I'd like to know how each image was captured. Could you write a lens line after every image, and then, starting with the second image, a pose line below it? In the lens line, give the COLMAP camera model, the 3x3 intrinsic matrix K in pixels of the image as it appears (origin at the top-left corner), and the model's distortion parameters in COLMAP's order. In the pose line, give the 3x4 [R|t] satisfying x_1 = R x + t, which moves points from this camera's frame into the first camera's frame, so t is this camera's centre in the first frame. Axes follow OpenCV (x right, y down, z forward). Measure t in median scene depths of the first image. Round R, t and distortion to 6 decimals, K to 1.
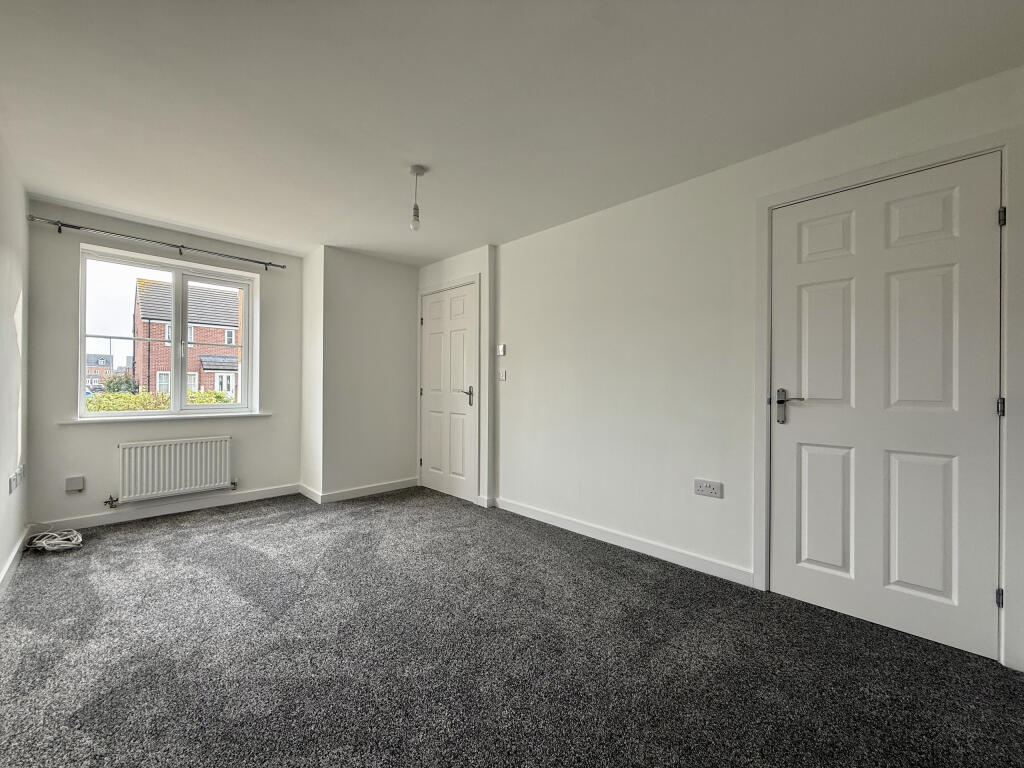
lens RADIAL K [[406.9, 0, 508.6], [0, 406.9, 385.5], [0, 0, 1]] dist [0.004279, 0.000192]
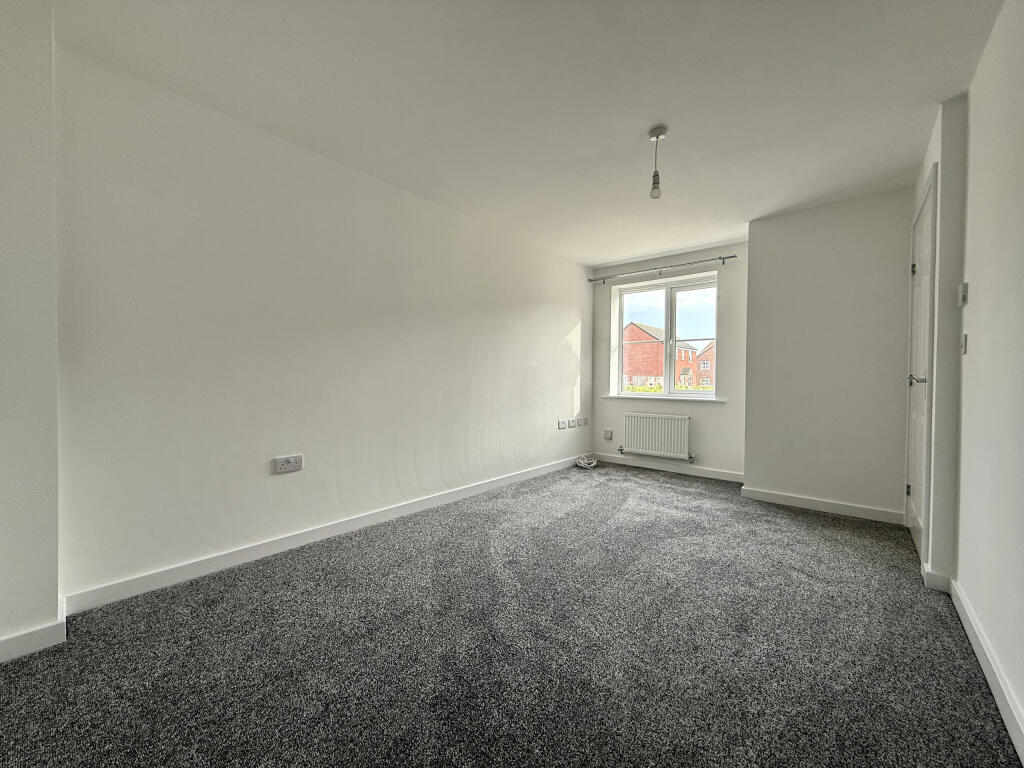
lens RADIAL K [[406.9, 0, 508.6], [0, 406.9, 385.5], [0, 0, 1]] dist [0.004279, 0.000192]
pose [[0.080624, 0.010537, -0.996689, 0.486859], [-0.004629, 0.999937, 0.010197, 0.026811], [0.996734, 0.003792, 0.080668, 0.423484]]
